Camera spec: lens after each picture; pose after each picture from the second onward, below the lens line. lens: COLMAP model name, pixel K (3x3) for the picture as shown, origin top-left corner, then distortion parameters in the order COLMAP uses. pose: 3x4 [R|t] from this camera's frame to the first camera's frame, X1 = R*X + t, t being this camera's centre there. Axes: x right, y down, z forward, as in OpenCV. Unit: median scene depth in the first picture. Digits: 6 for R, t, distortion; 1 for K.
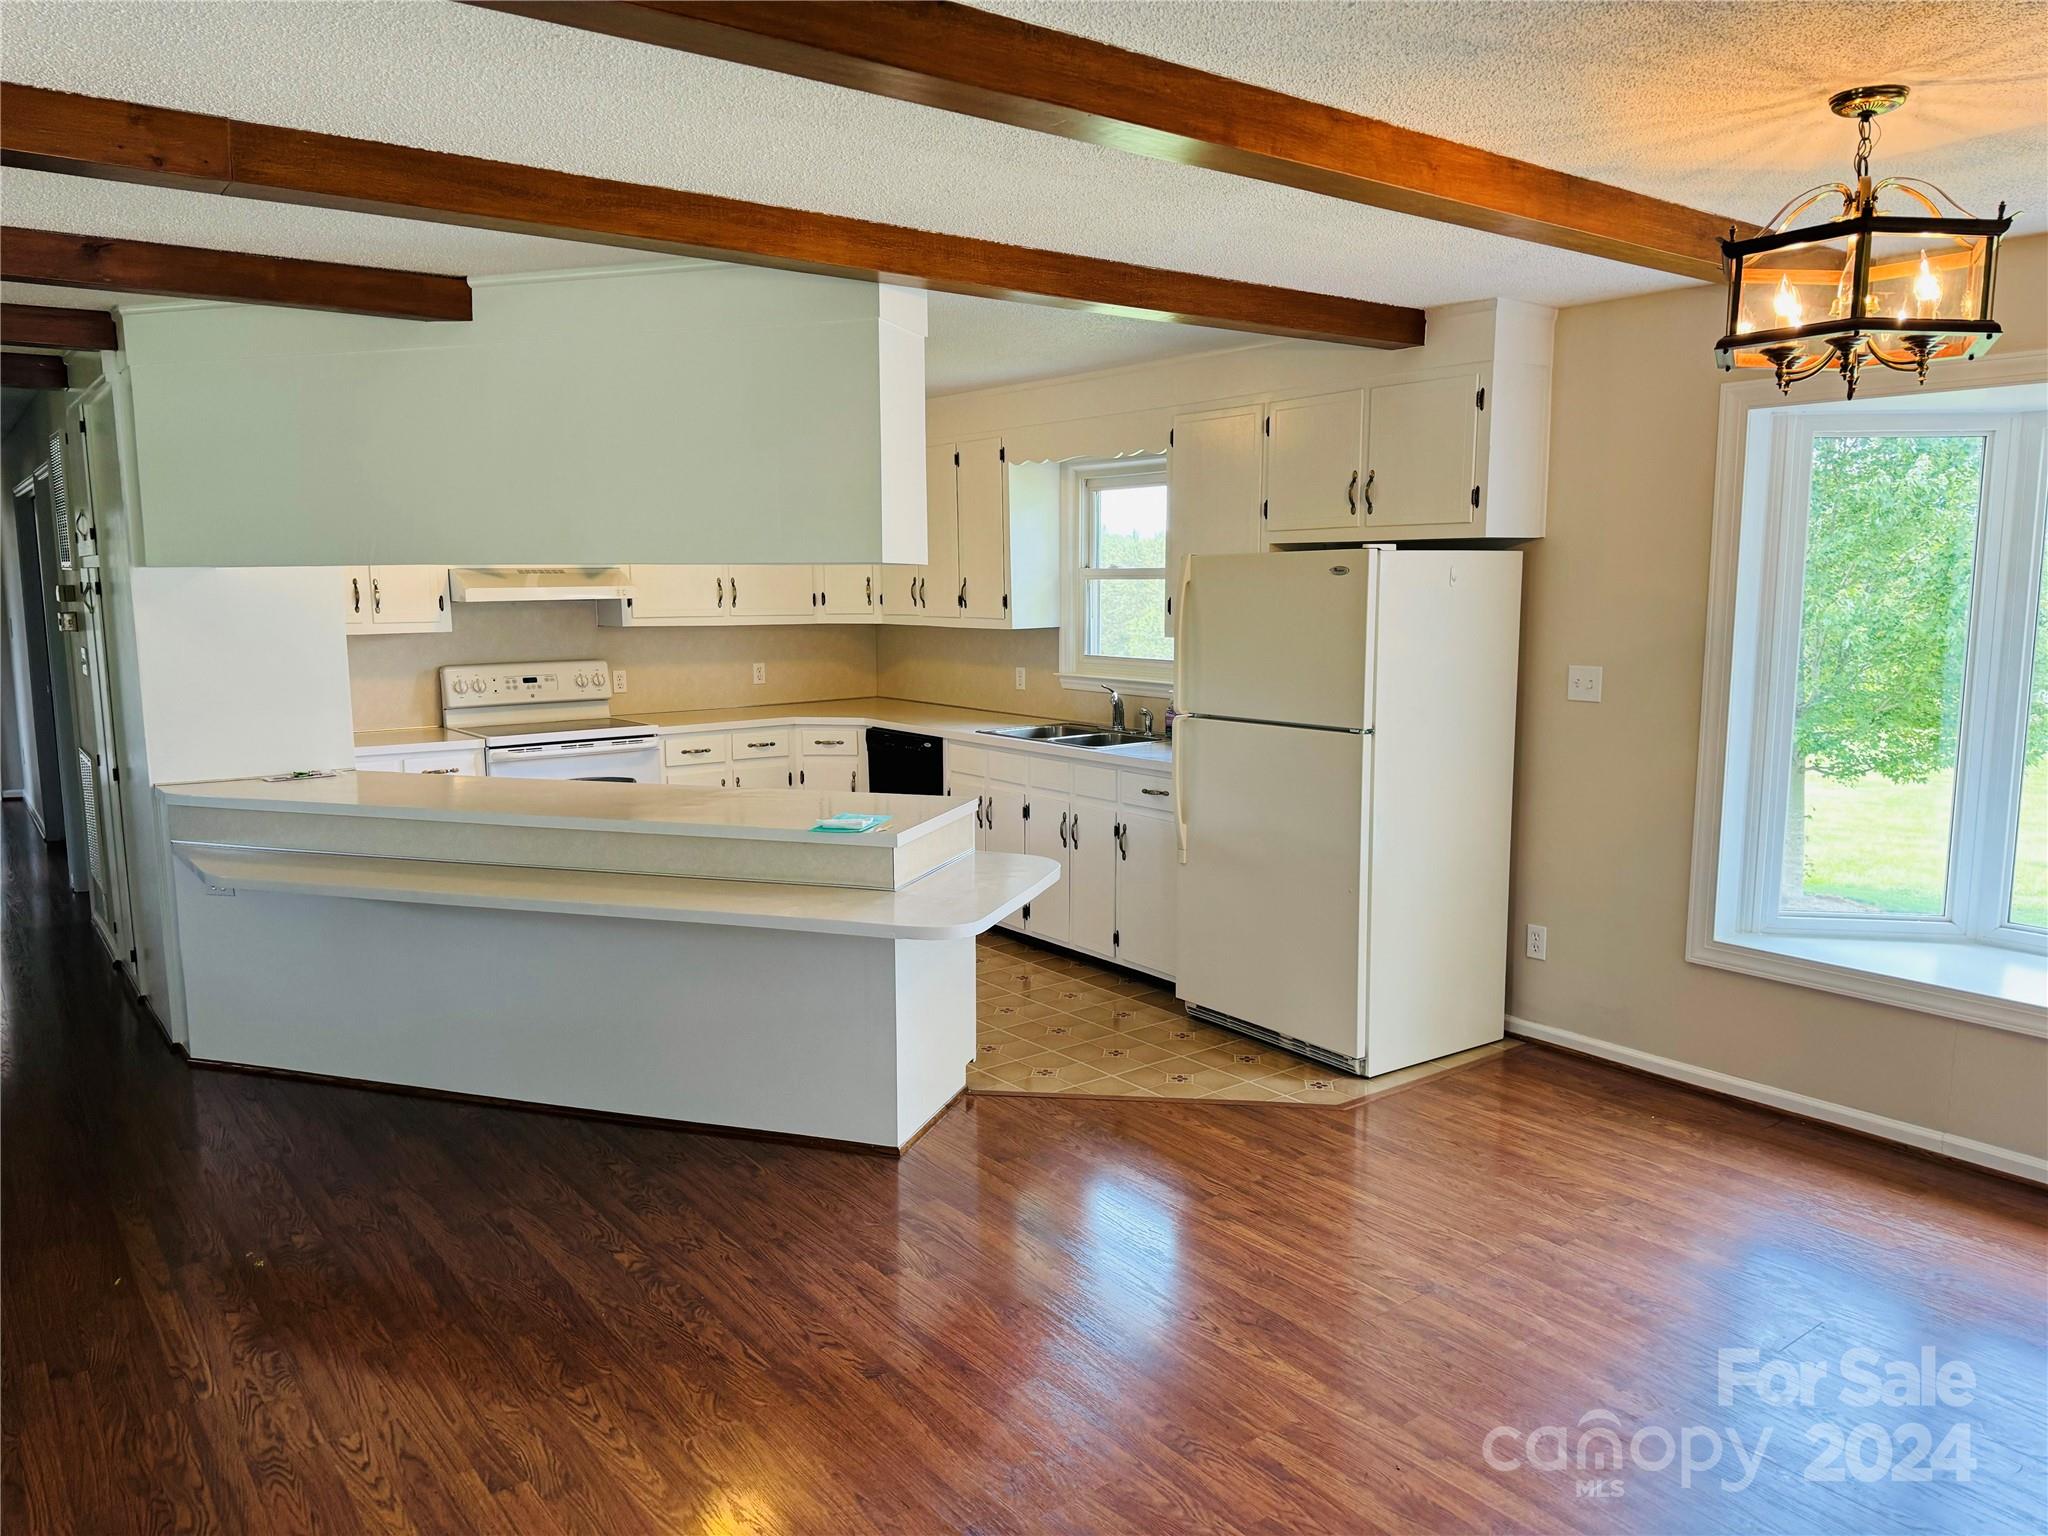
lens RADIAL K [[1444.0, 0, 993.7], [0, 1444.0, 806.5], [0, 0, 1]] dist [-0.004677, -0.007907]
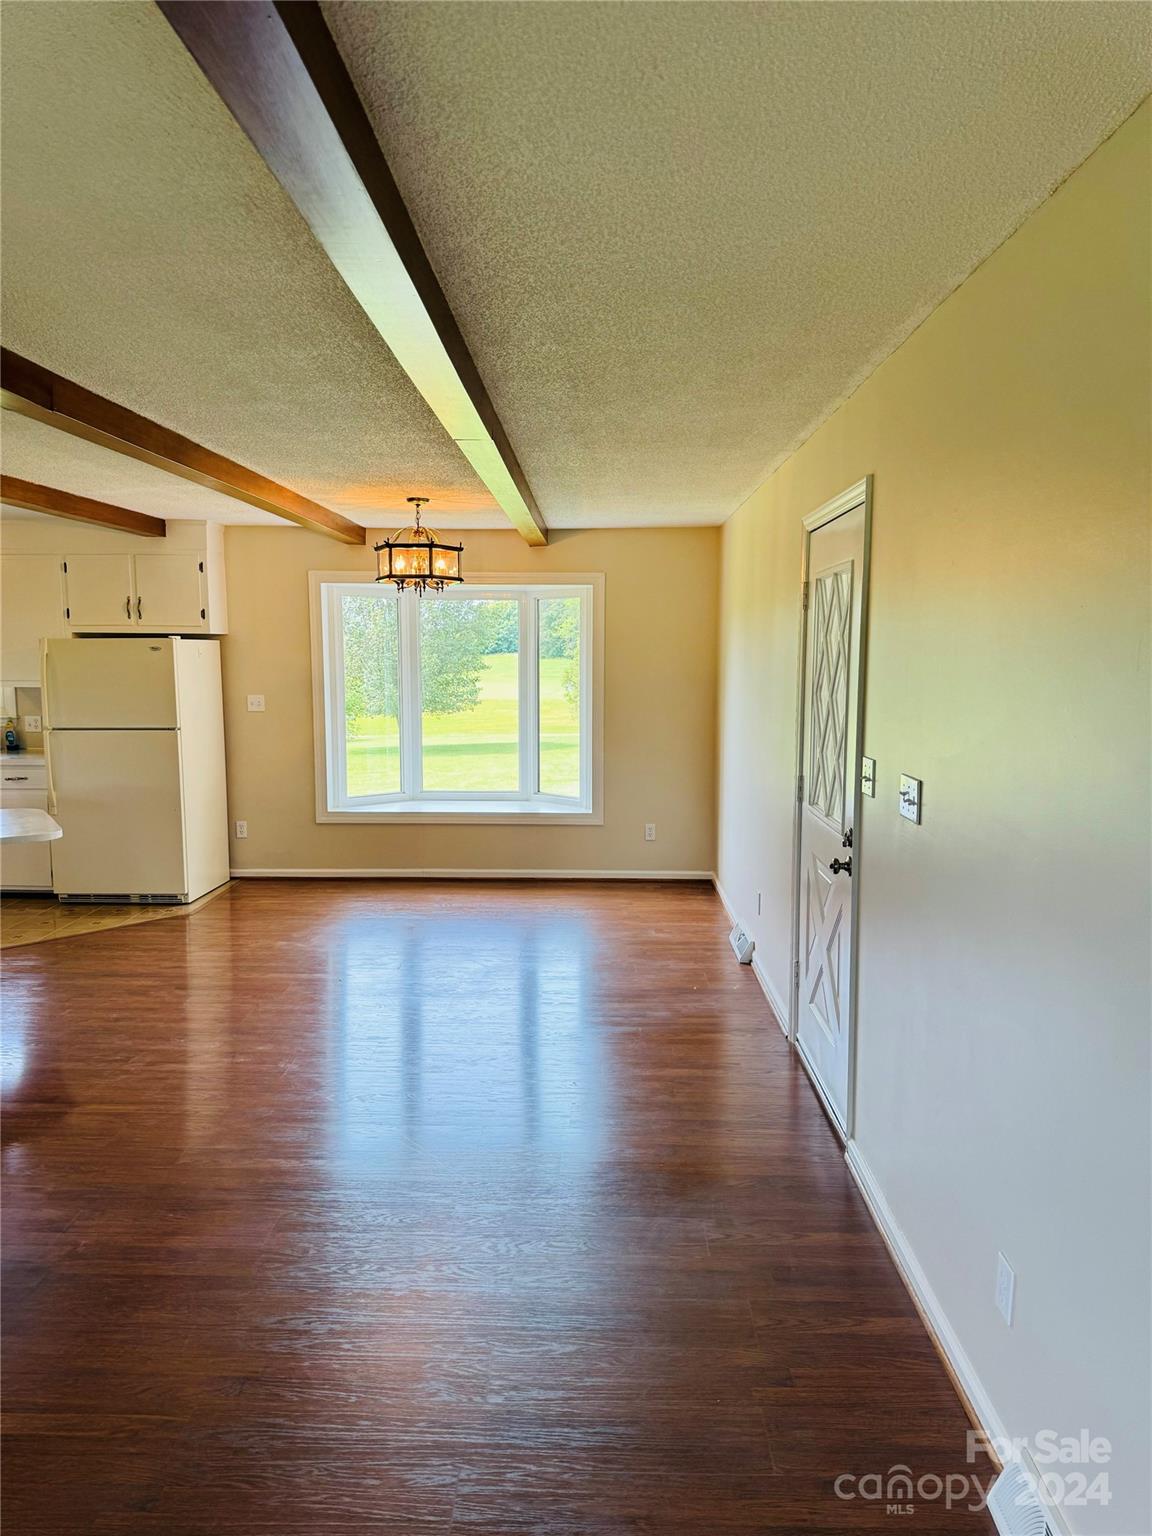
lens RADIAL K [[1083.0, 0, 574.8], [0, 1083.0, 769.1], [0, 0, 1]] dist [-0.004677, -0.007907]
pose [[0.611884, -0.076323, 0.787257, -0.585401], [0.112304, 0.993633, 0.009045, 0.051838], [-0.782935, 0.082877, 0.616559, -0.355901]]
